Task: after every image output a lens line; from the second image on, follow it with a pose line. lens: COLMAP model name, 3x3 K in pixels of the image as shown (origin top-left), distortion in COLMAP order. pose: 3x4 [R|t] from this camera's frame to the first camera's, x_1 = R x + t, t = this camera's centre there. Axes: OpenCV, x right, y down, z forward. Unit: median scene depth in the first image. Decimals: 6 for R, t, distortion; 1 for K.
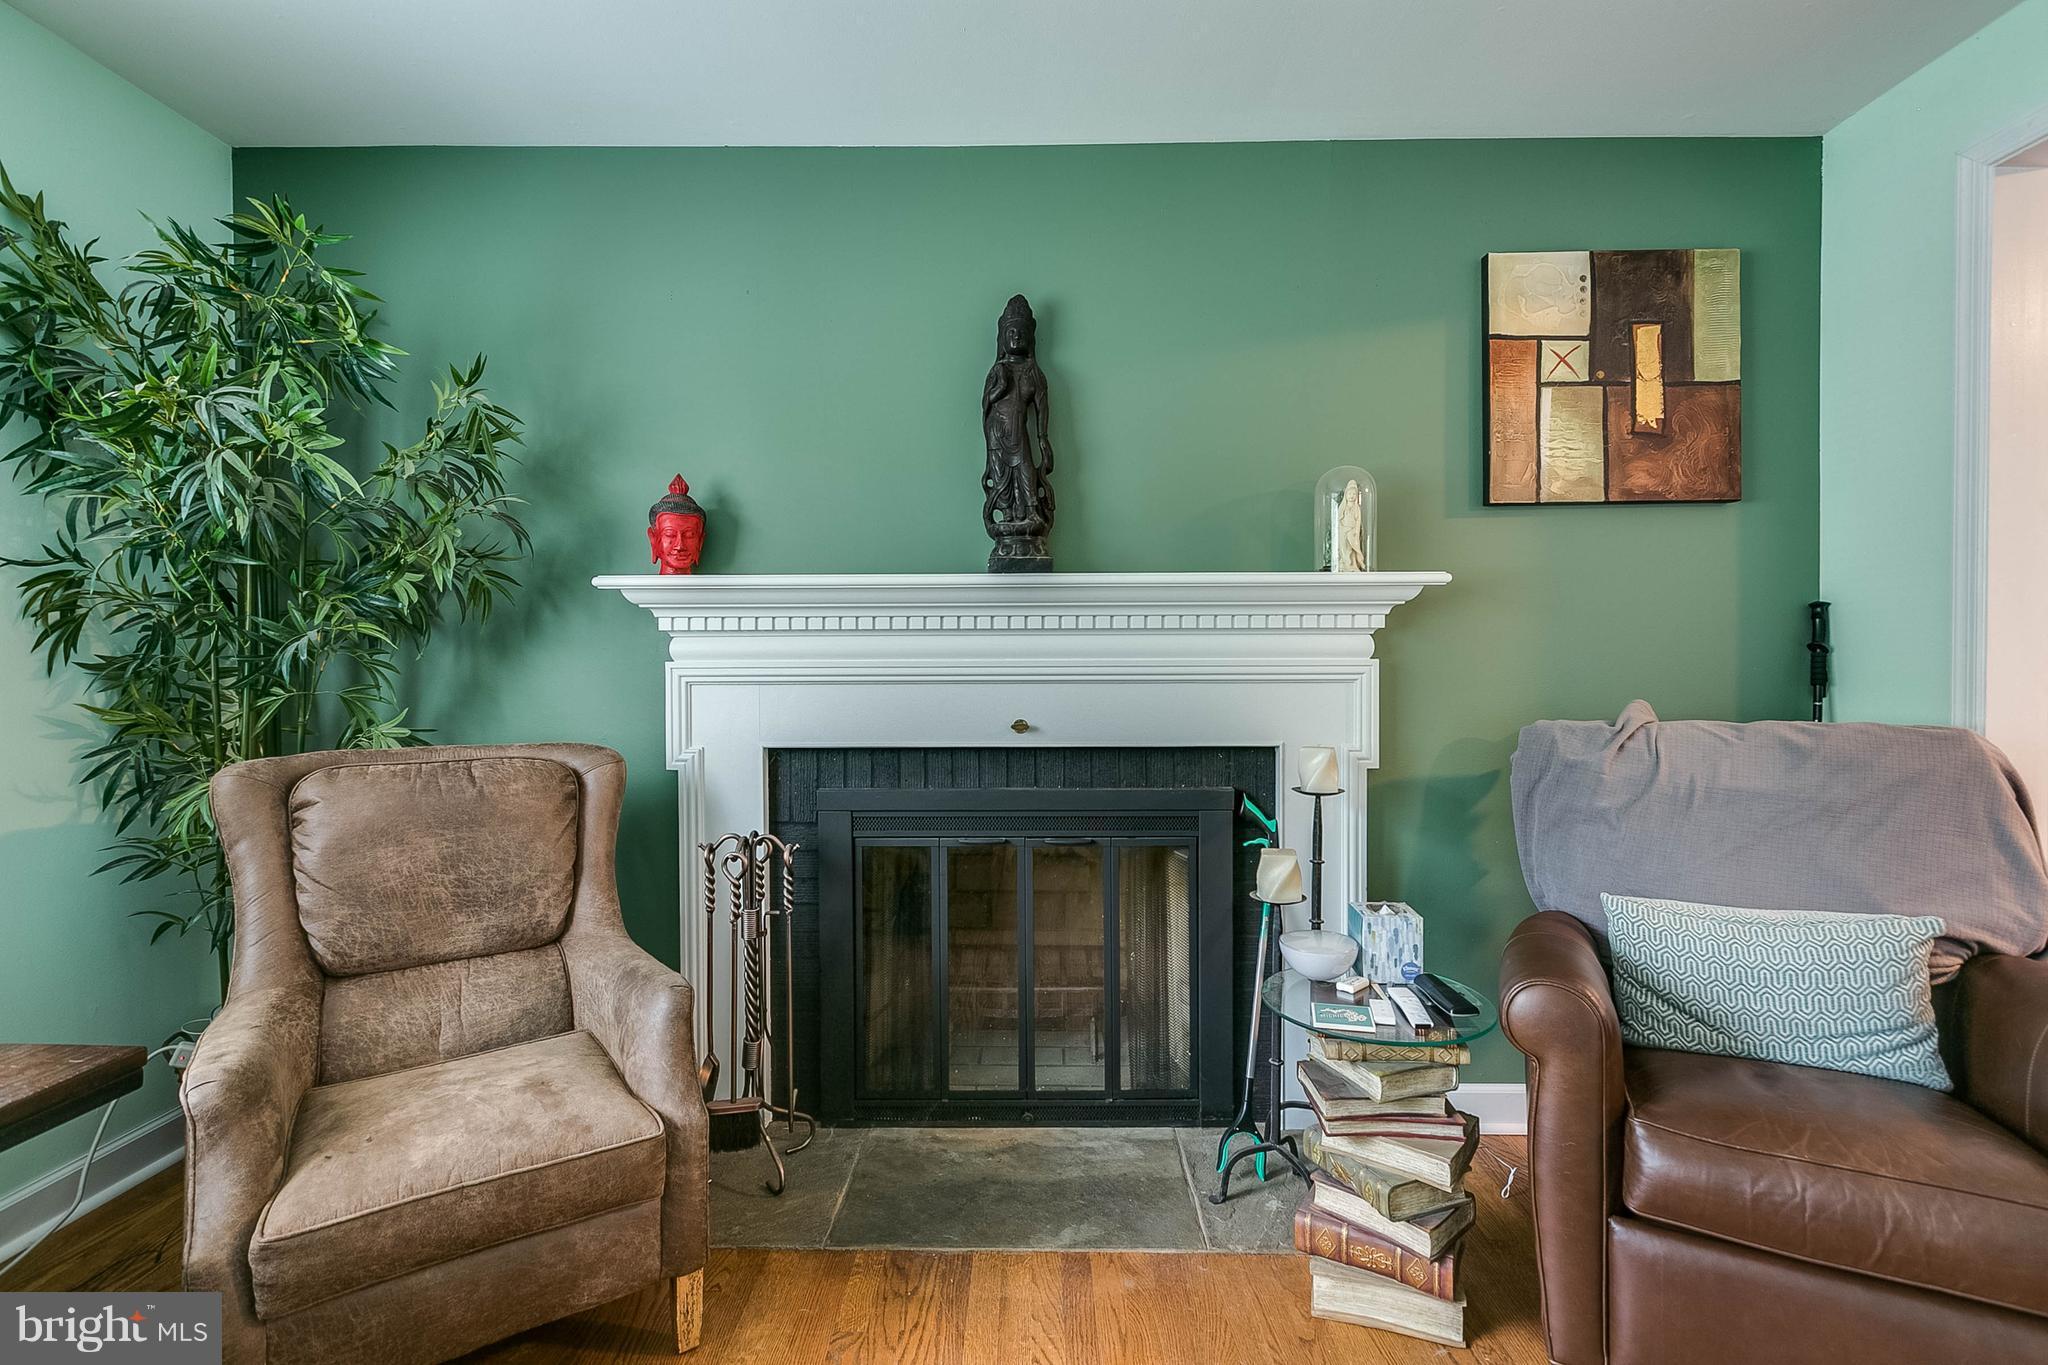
lens RADIAL K [[922.6, 0, 1020.8], [0, 922.6, 676.3], [0, 0, 1]] dist [0.000292, -0.000174]
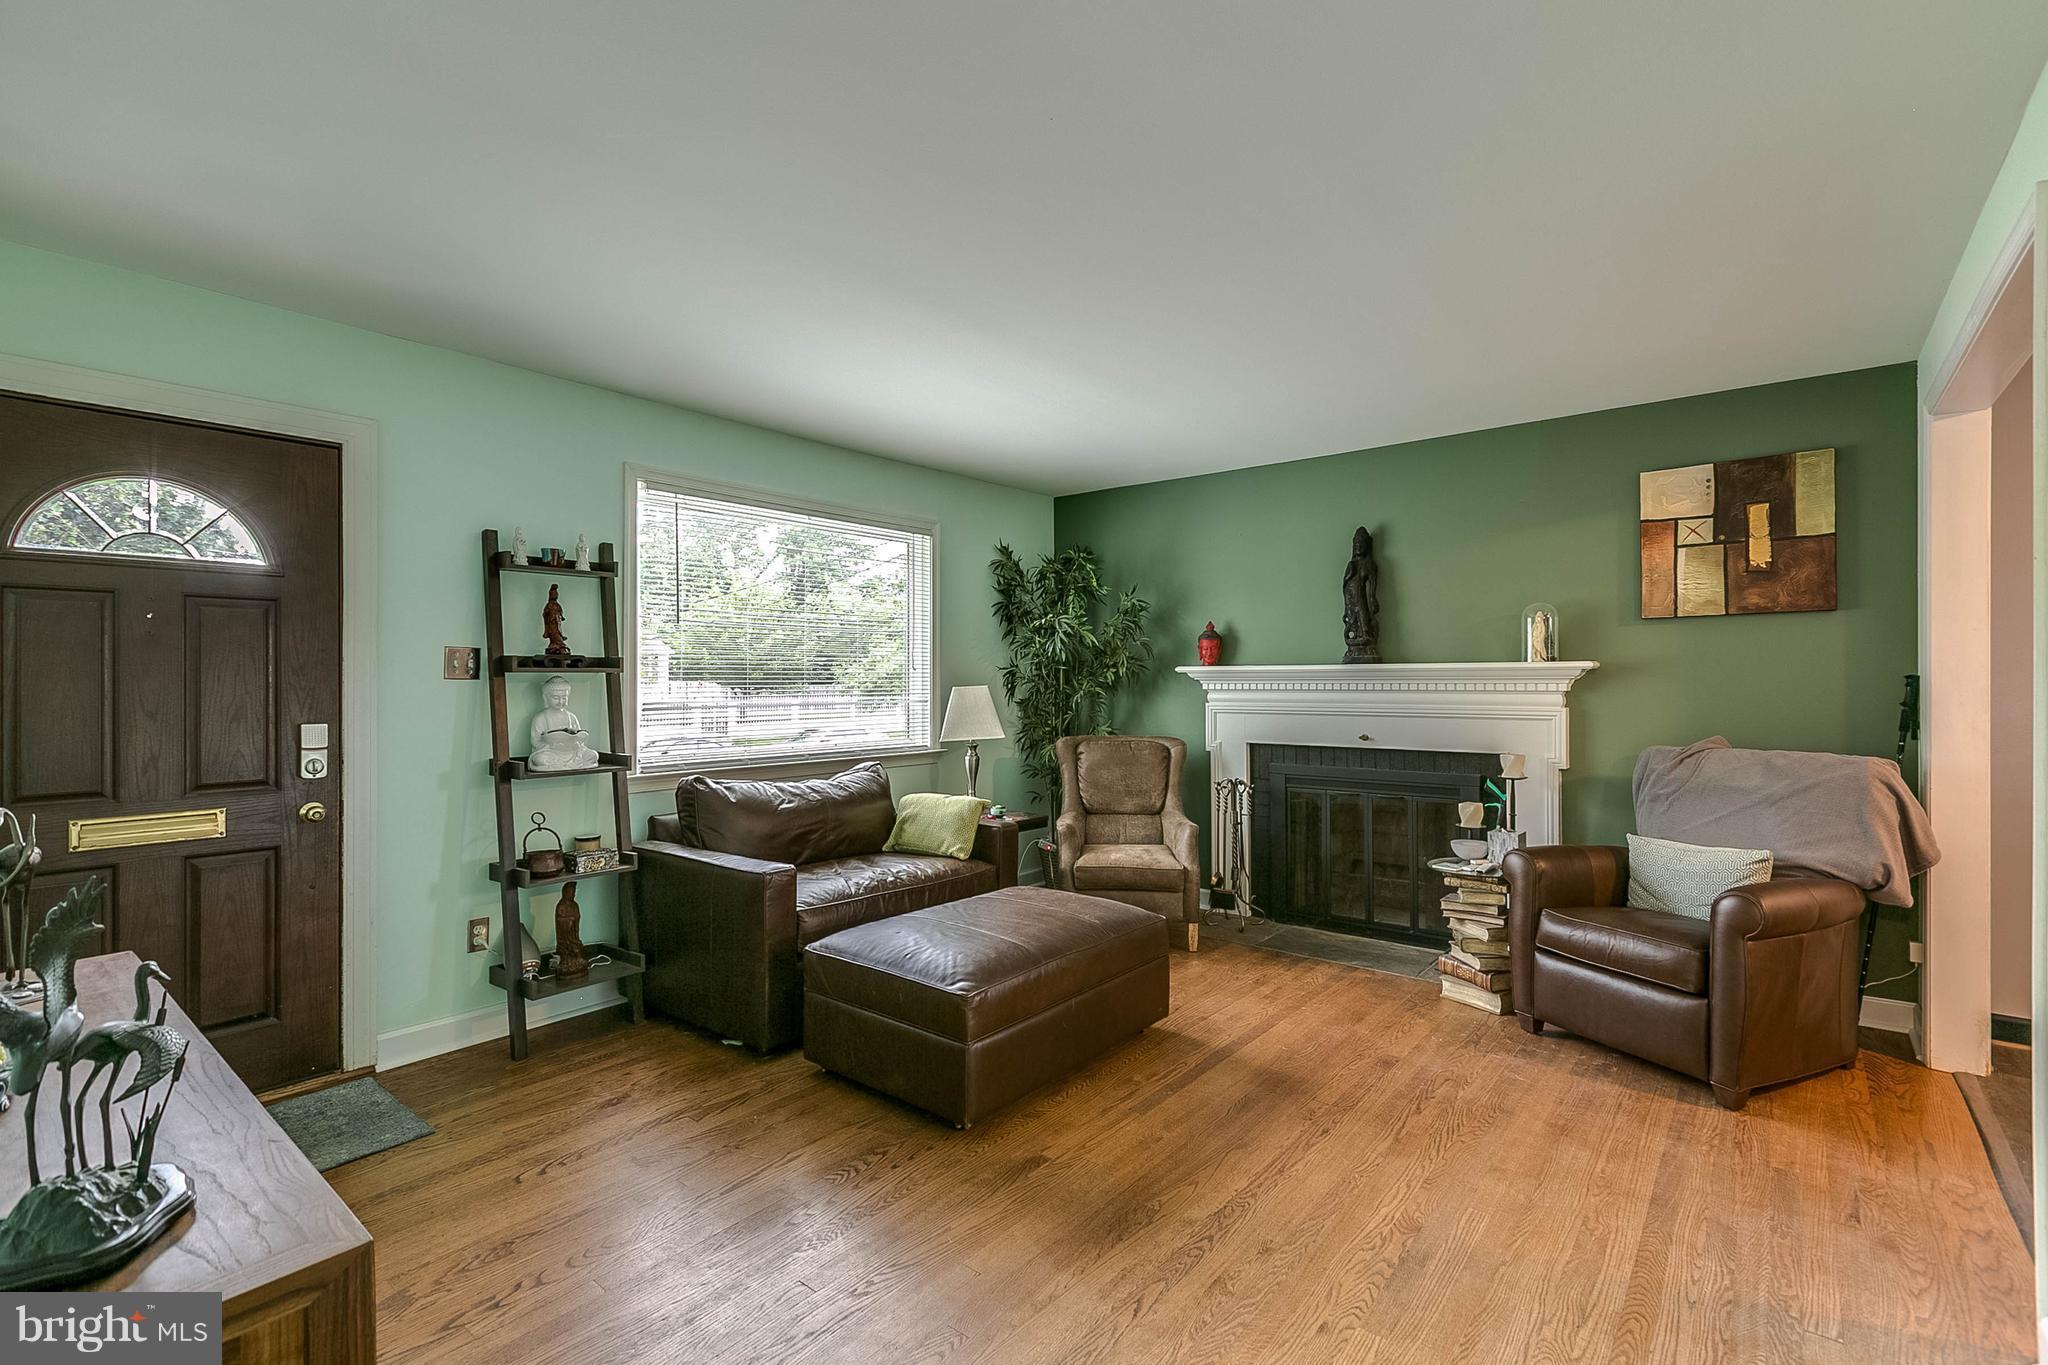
lens RADIAL K [[922.6, 0, 1020.8], [0, 922.6, 676.3], [0, 0, 1]] dist [0.000292, -0.000174]
pose [[0.779237, -0.001506, -0.626727, 0.701387], [-0.007929, 0.999893, -0.012261, -0.051277], [0.626679, 0.014524, 0.779142, -1.082820]]
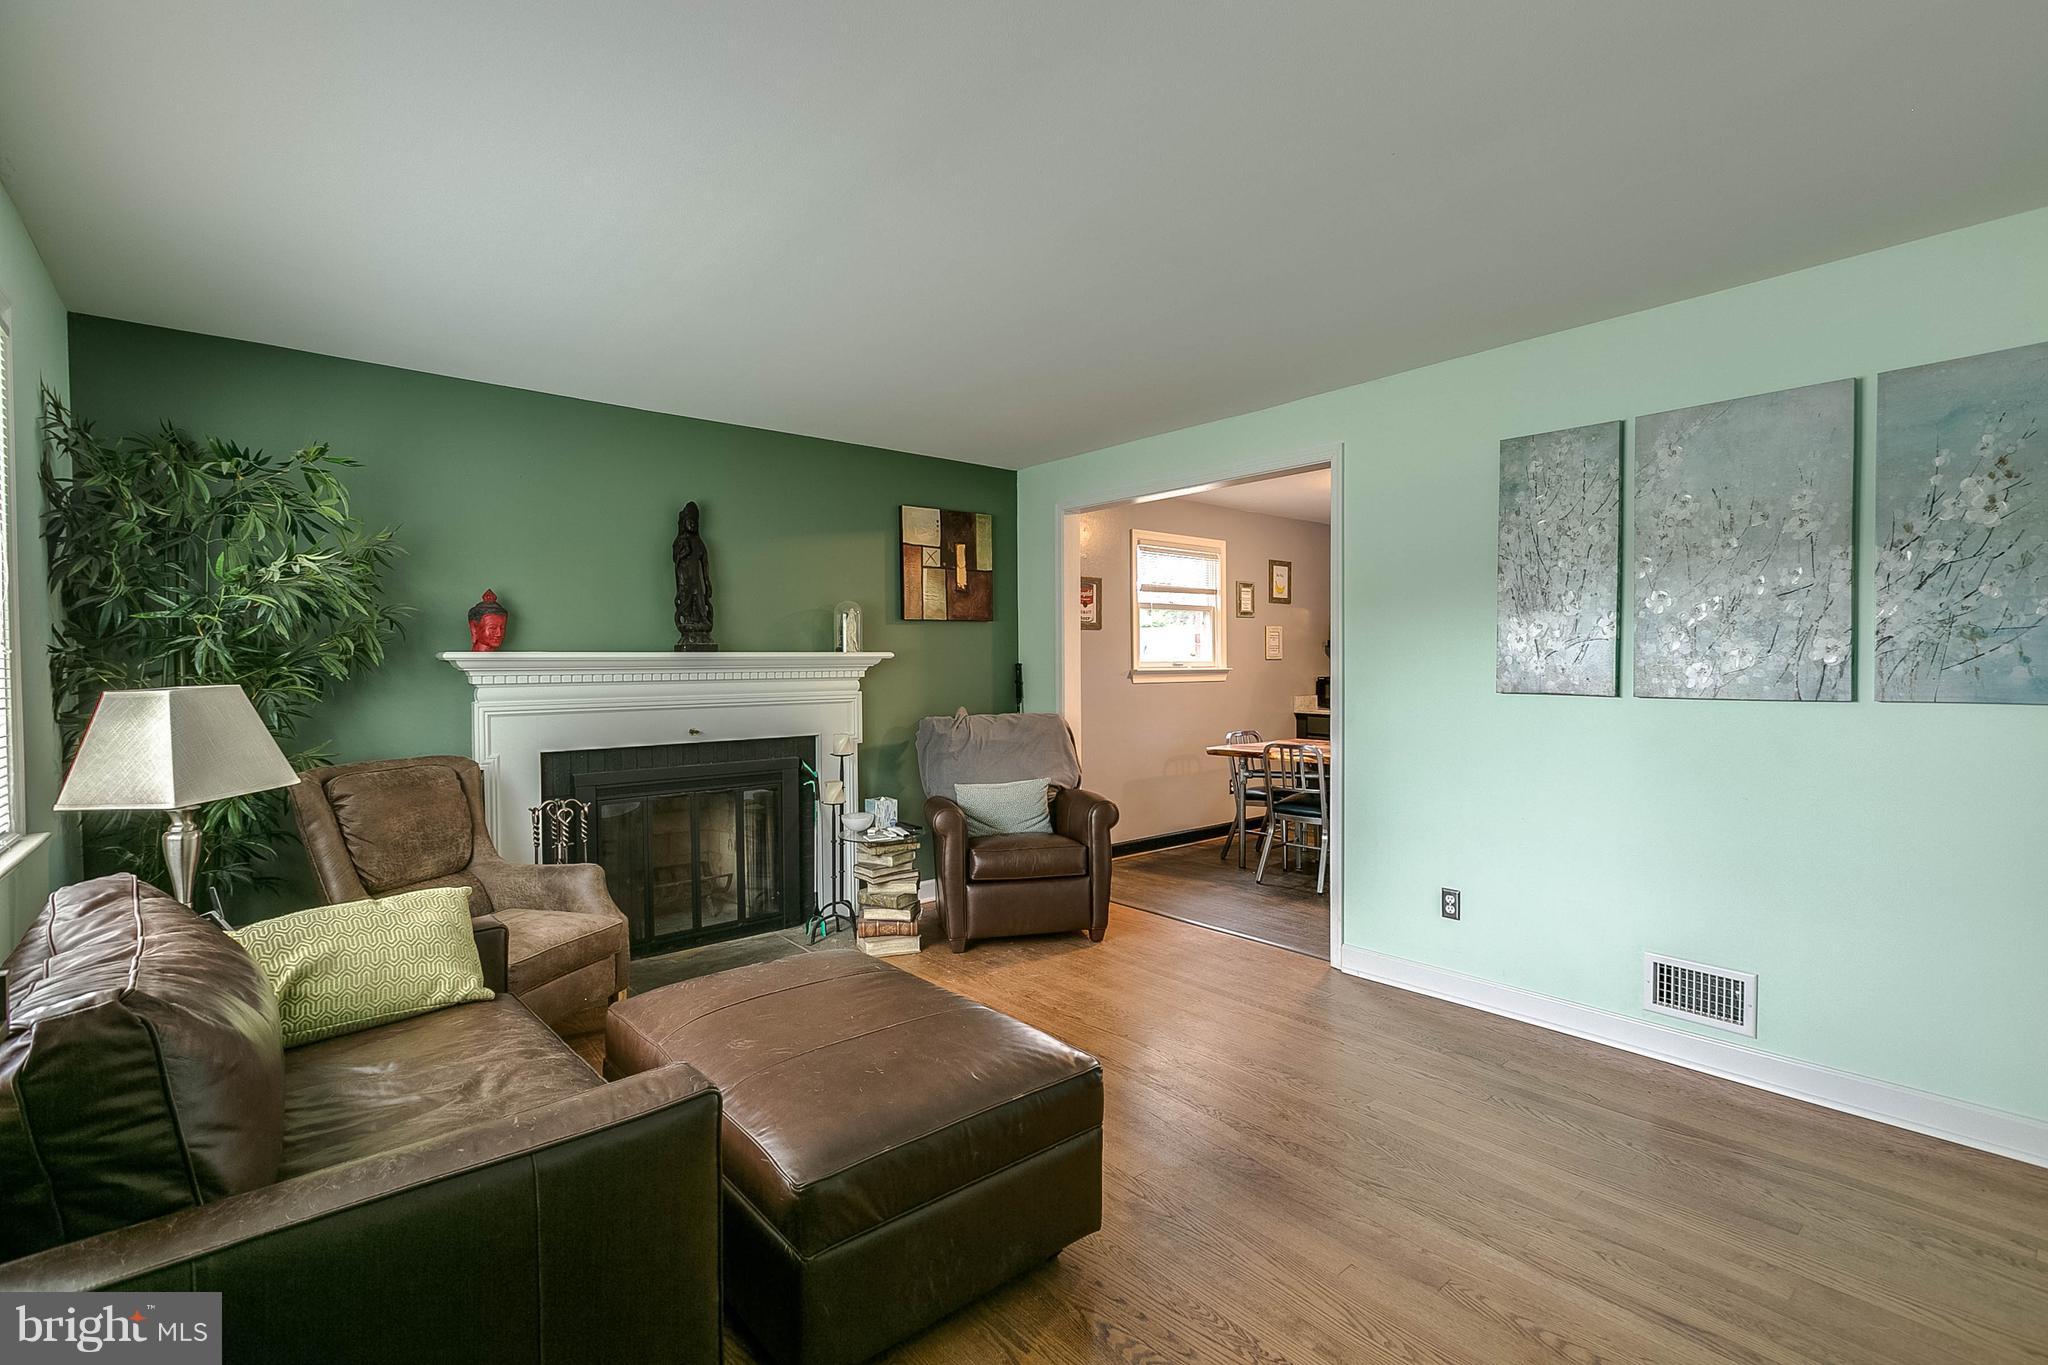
lens RADIAL K [[922.6, 0, 1020.8], [0, 922.6, 676.3], [0, 0, 1]] dist [0.000292, -0.000174]
pose [[0.758519, -0.012424, 0.651532, -0.732908], [0.013588, 0.999902, 0.003247, -0.056565], [-0.651509, 0.006390, 0.758614, -0.869714]]
